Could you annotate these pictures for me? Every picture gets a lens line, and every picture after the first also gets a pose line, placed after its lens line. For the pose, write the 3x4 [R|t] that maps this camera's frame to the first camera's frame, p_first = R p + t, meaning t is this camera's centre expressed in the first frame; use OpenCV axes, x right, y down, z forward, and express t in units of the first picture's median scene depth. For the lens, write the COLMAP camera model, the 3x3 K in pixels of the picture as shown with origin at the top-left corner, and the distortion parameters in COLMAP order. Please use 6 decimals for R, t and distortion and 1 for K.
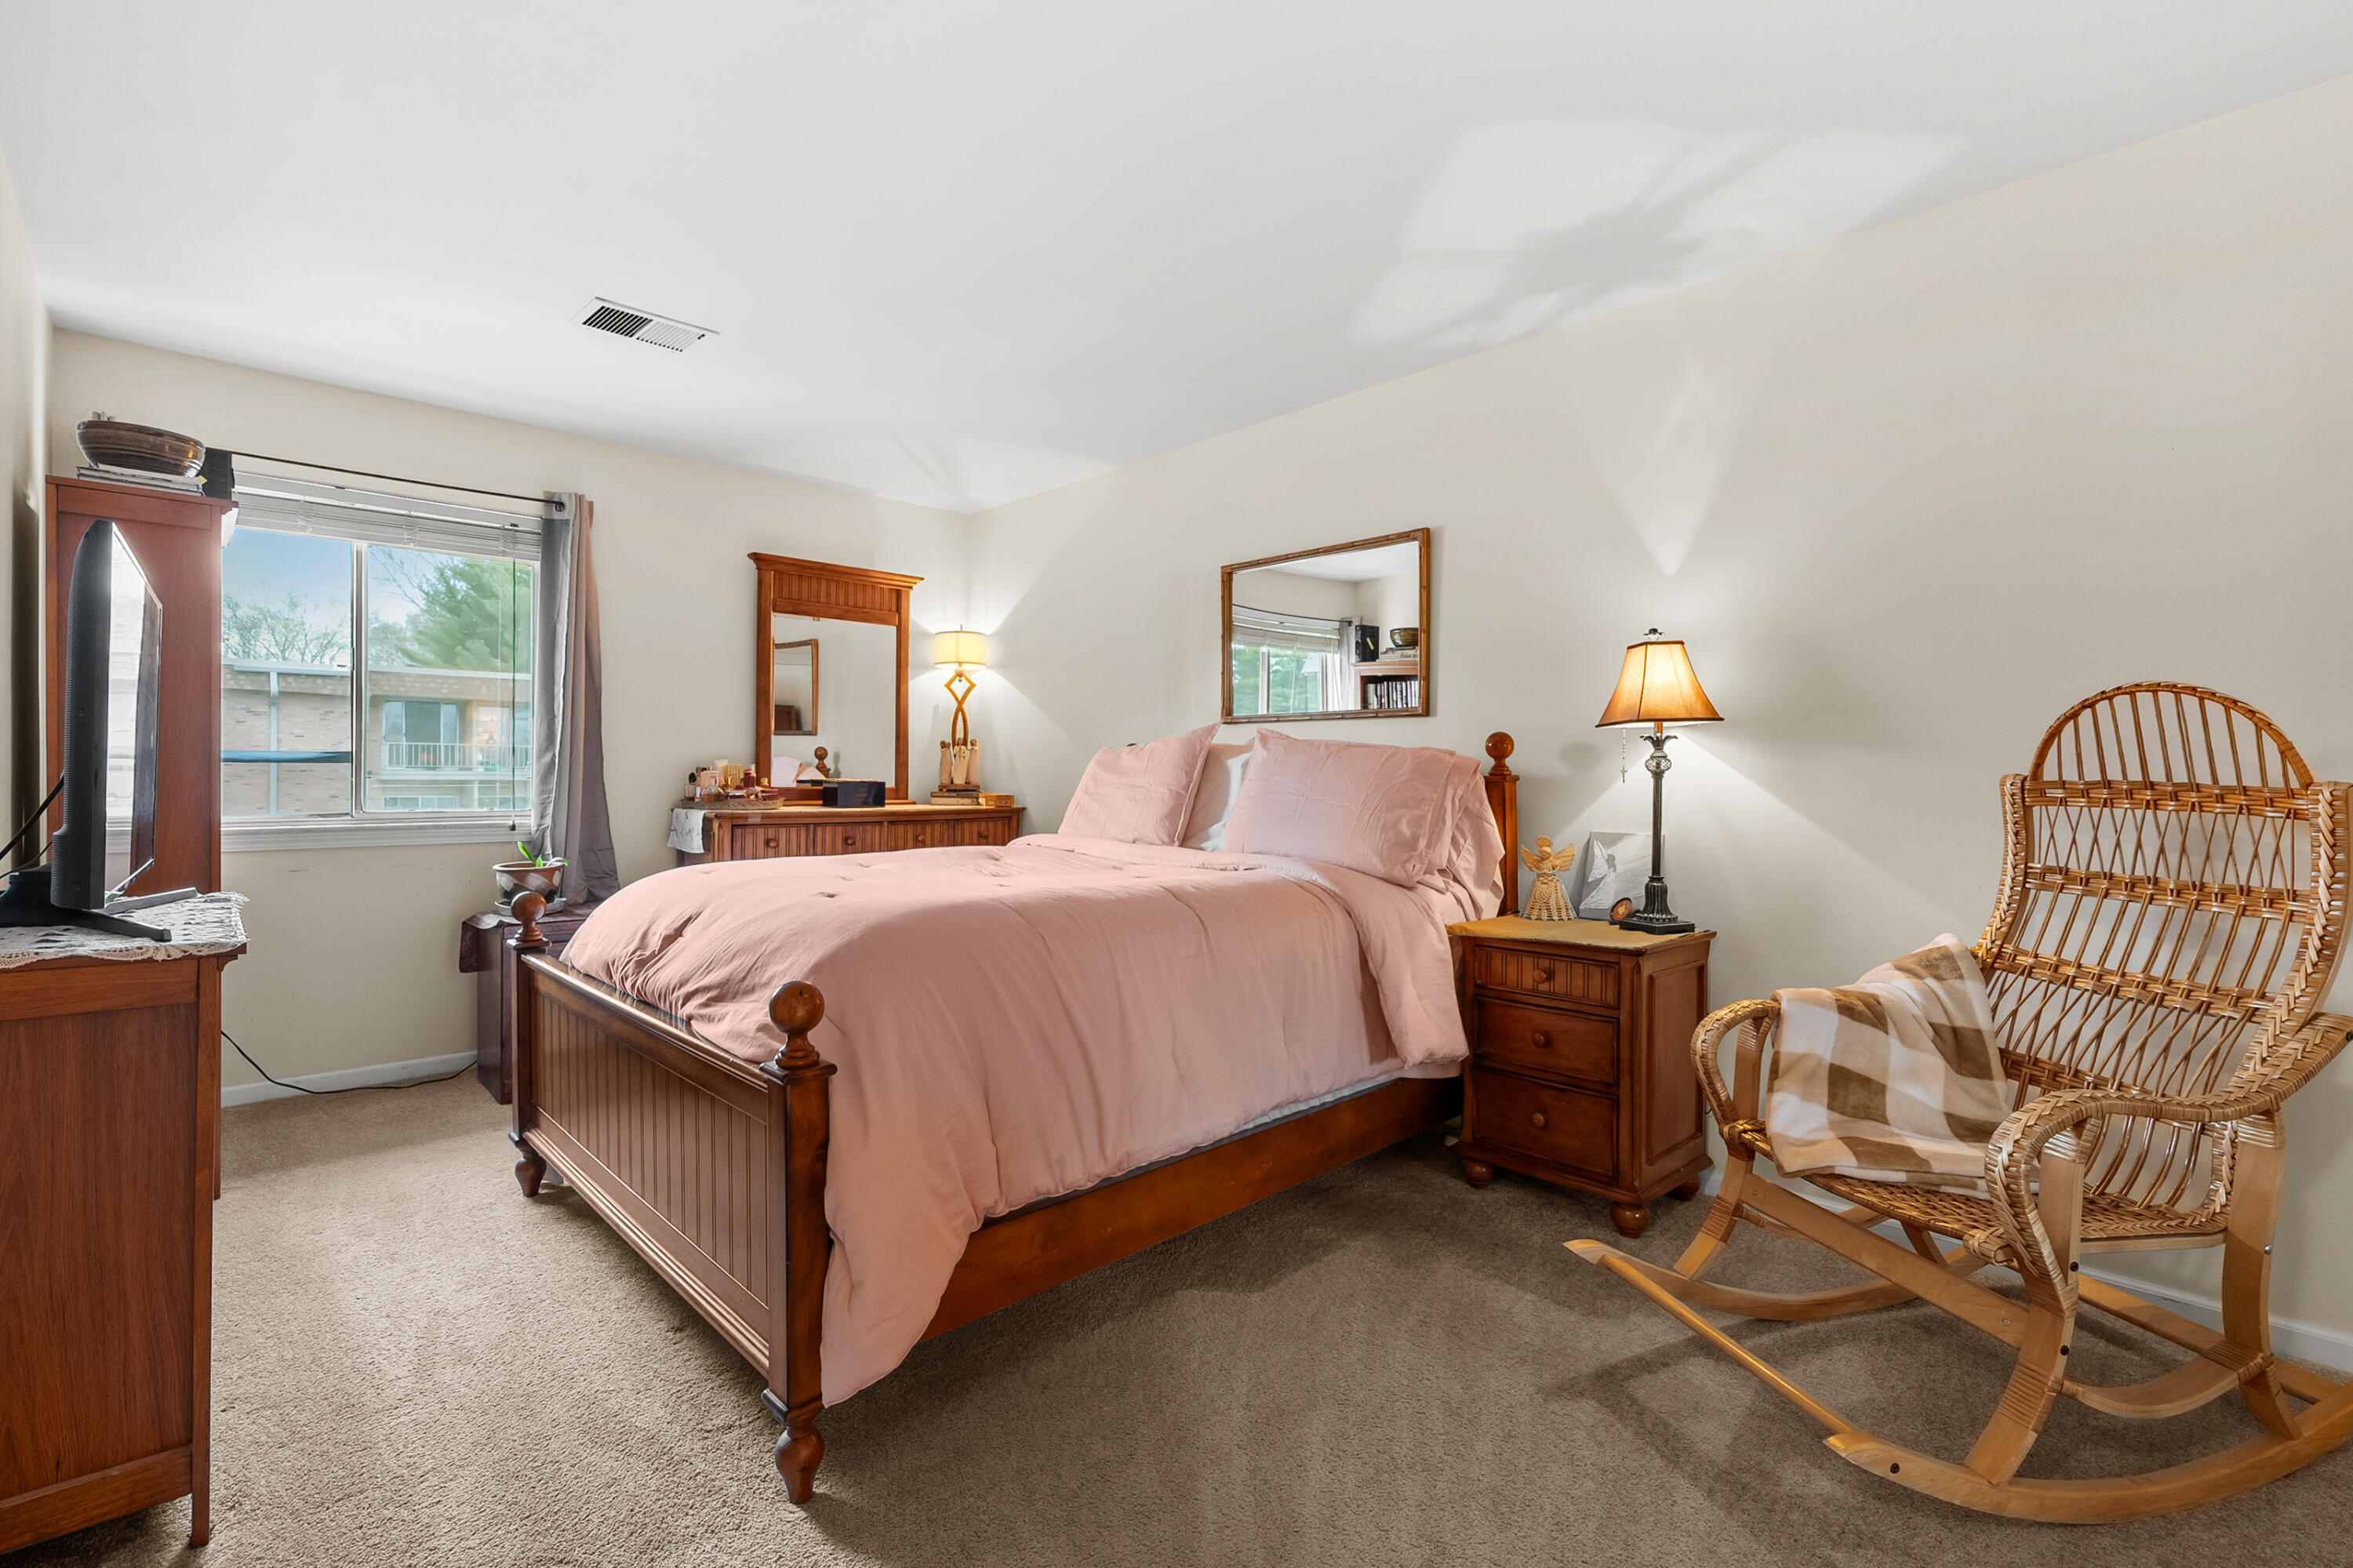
lens RADIAL K [[1065.9, 0, 1180.3], [0, 1065.9, 772.6], [0, 0, 1]] dist [-0.006135, 0.002276]
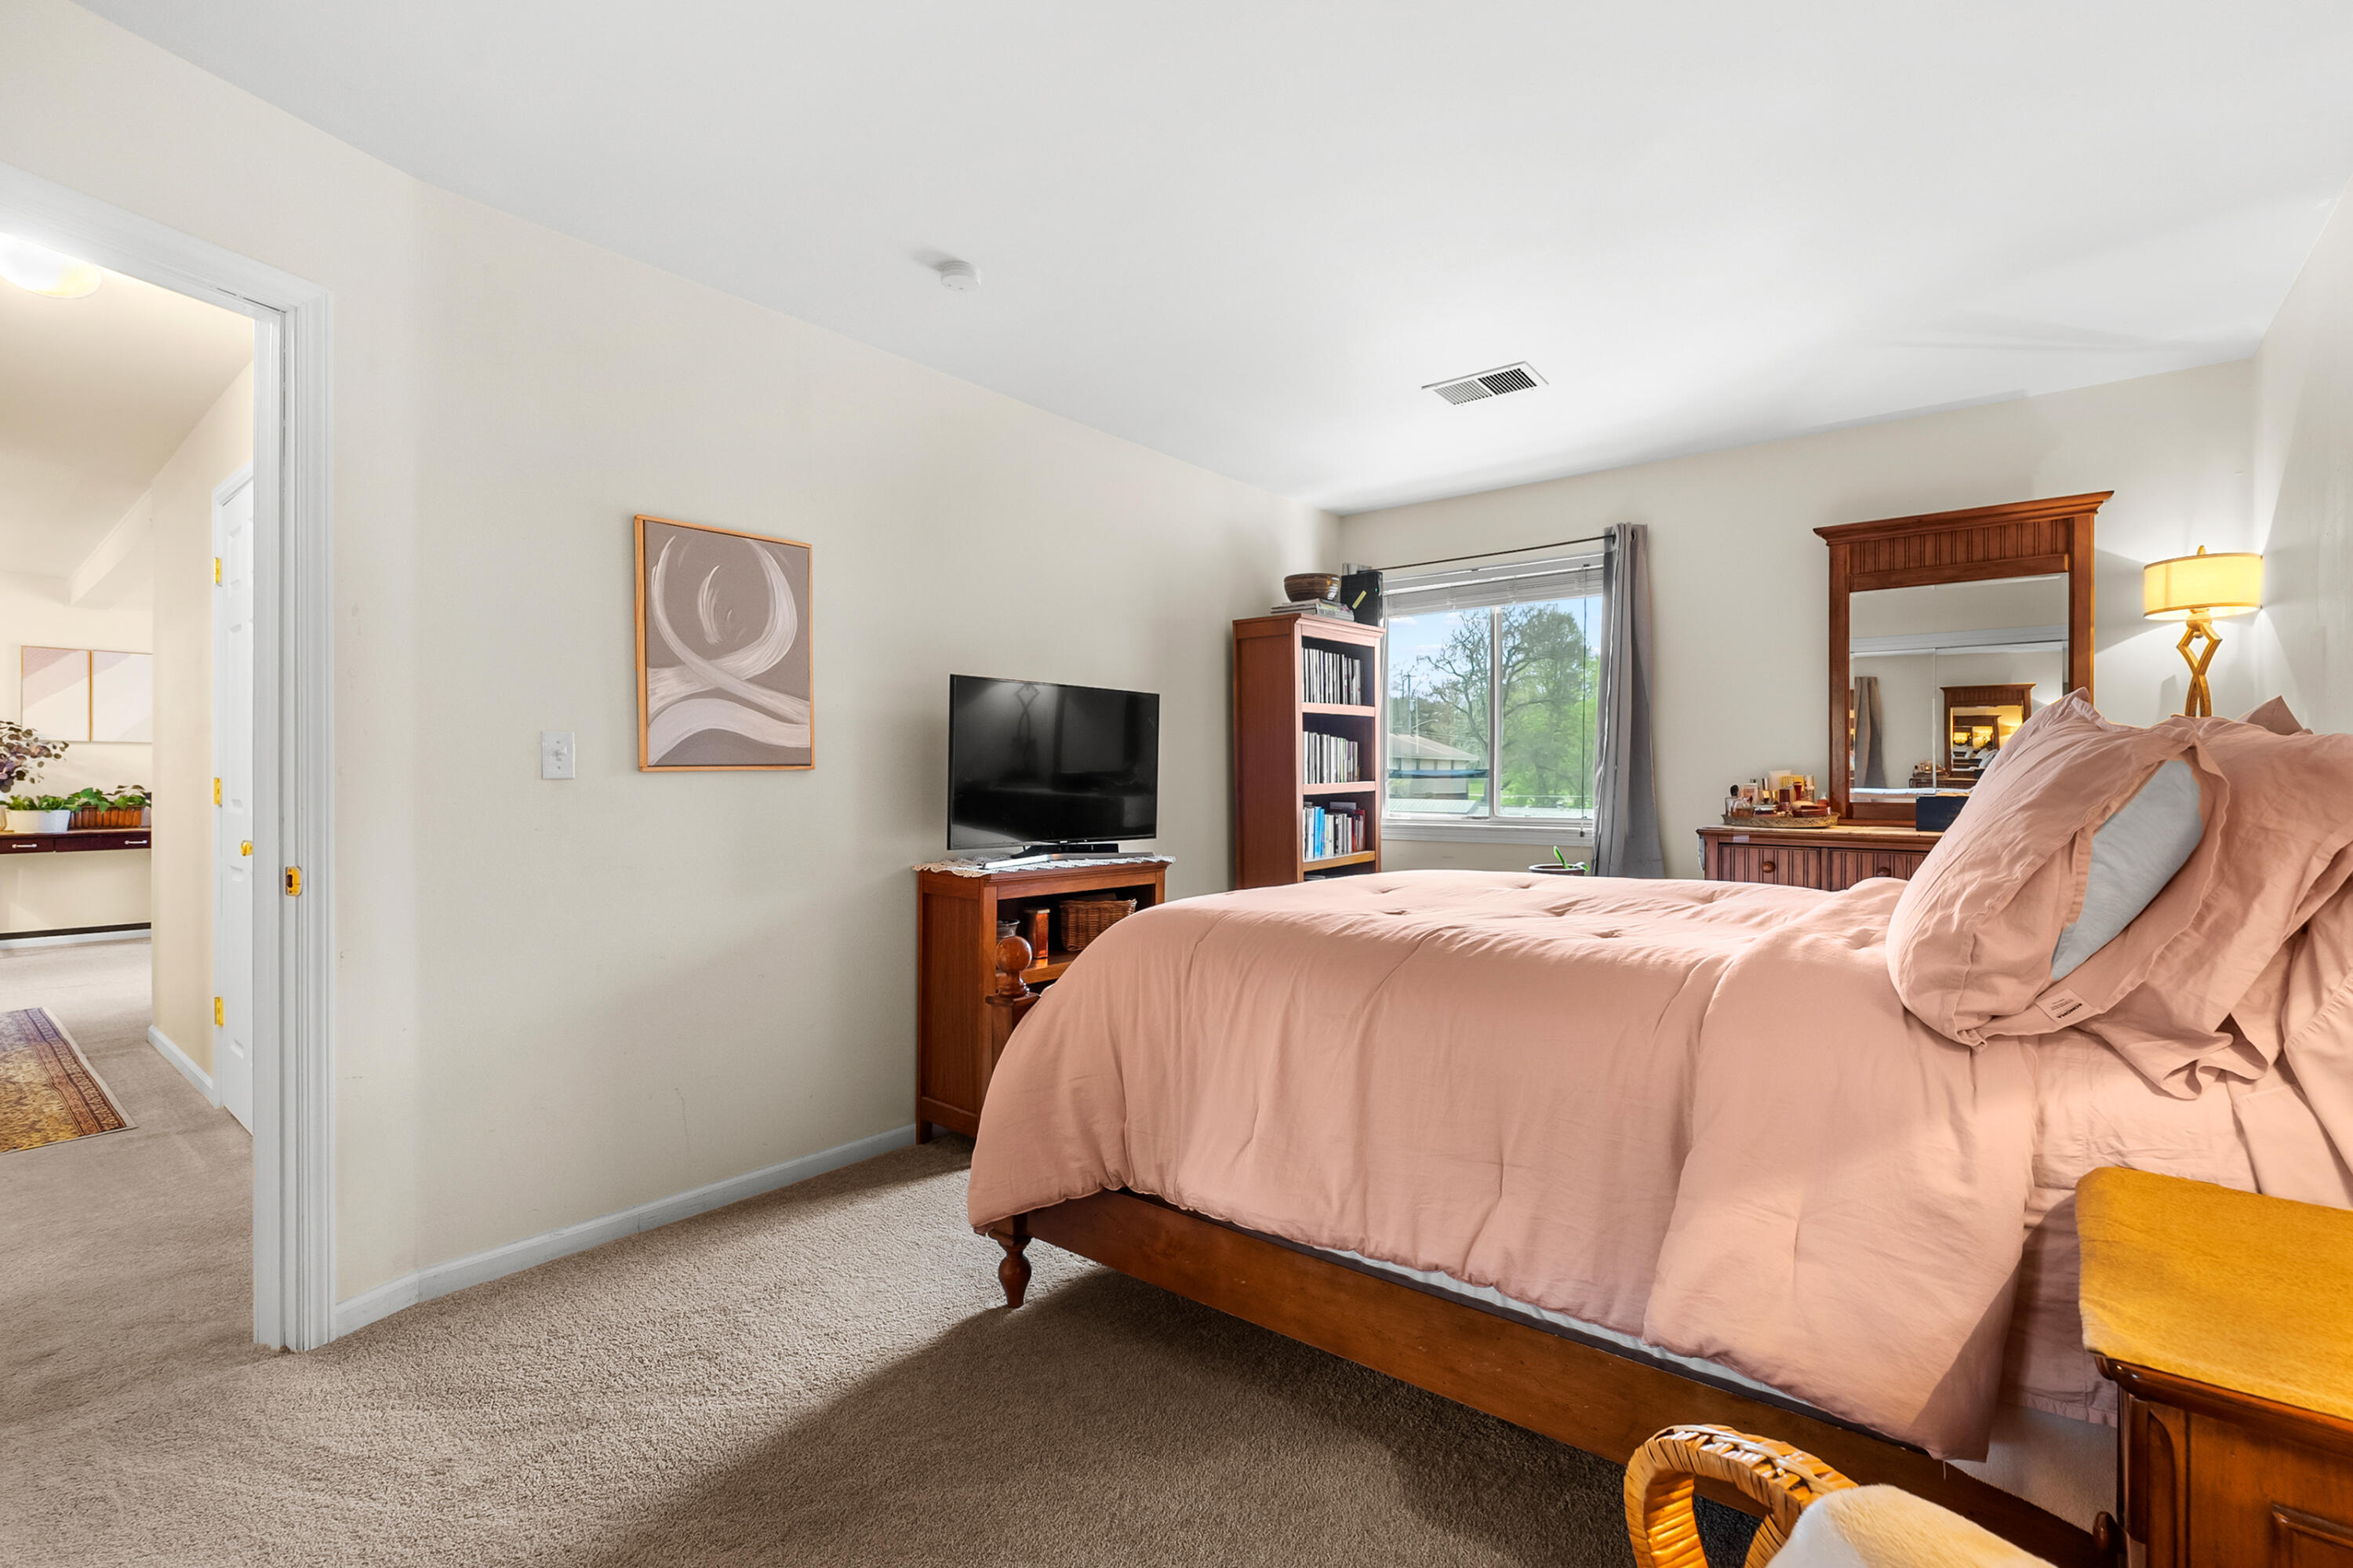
lens RADIAL K [[1065.9, 0, 1179.6], [0, 1065.9, 786.1], [0, 0, 1]] dist [-0.006135, 0.002276]
pose [[0.089035, -0.001639, -0.996027, 0.427920], [-0.007435, 0.999970, -0.002310, 0.006458], [0.996001, 0.007611, 0.089020, 0.442112]]
